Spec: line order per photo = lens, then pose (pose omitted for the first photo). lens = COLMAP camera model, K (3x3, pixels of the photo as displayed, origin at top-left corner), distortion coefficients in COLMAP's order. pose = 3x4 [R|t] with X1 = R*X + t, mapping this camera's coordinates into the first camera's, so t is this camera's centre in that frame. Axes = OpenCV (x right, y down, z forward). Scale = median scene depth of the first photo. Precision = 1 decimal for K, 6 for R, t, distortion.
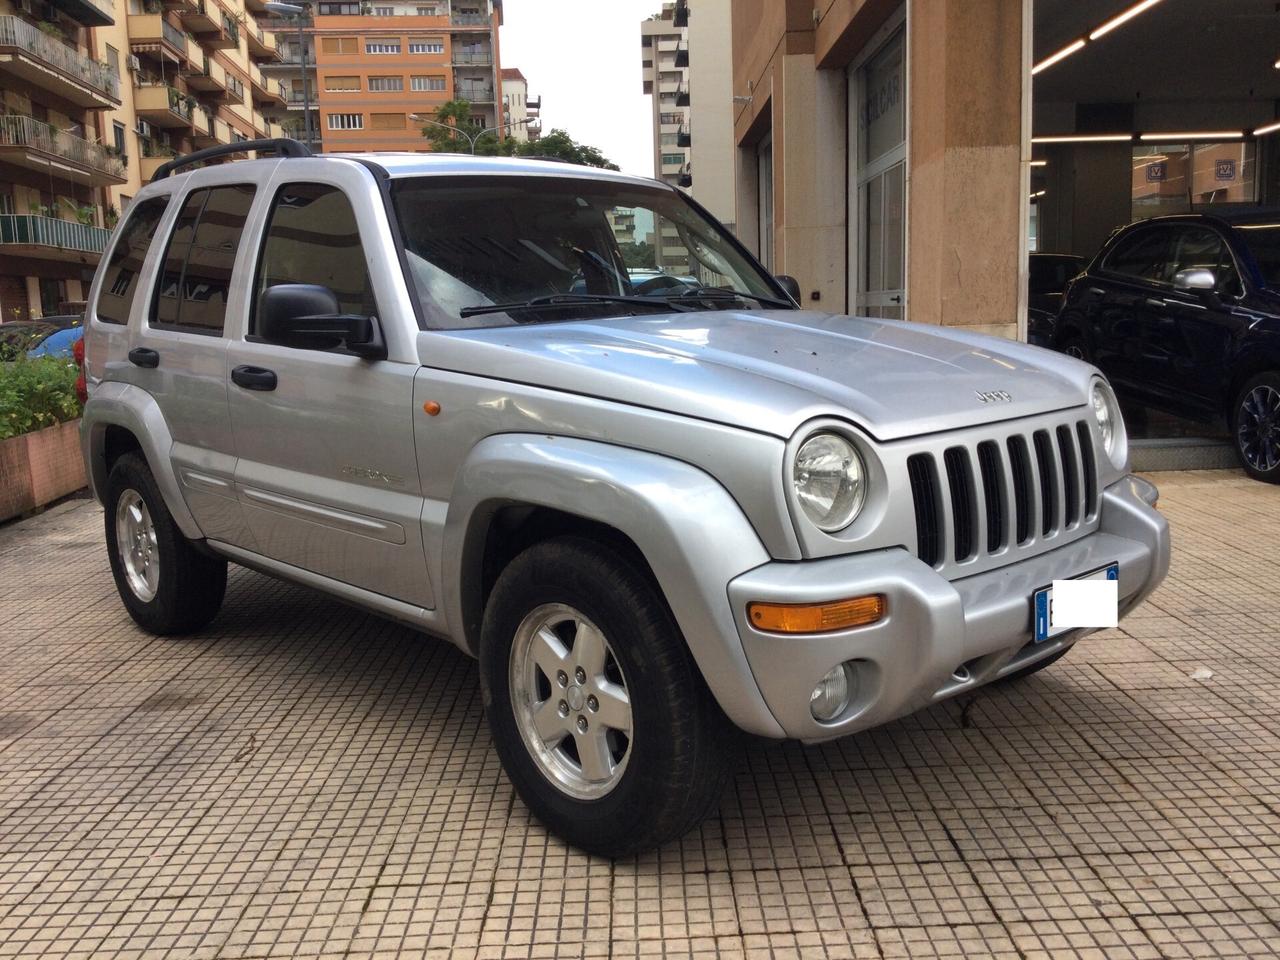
lens RADIAL K [[1164.8, 0, 642.4], [0, 1164.8, 476.5], [0, 0, 1]] dist [0.074761, -0.155323]
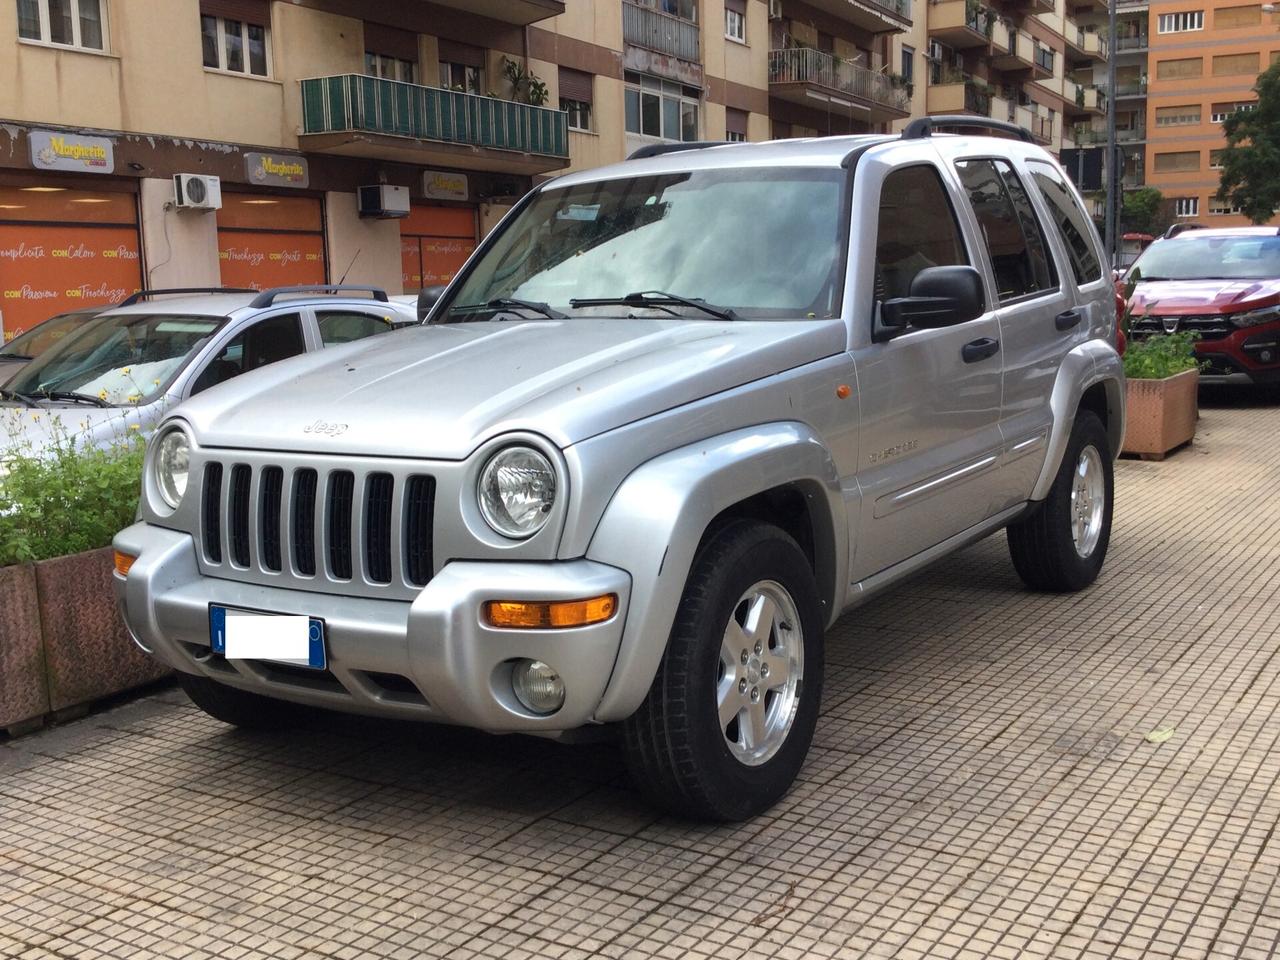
lens RADIAL K [[1394.2, 0, 659.9], [0, 1394.2, 483.9], [0, 0, 1]] dist [0.167246, -0.402721]
pose [[0.835531, 0.089000, -0.542188, 0.056144], [-0.079826, 0.995987, 0.040476, -0.062587], [0.543614, 0.009462, 0.839282, 0.246762]]
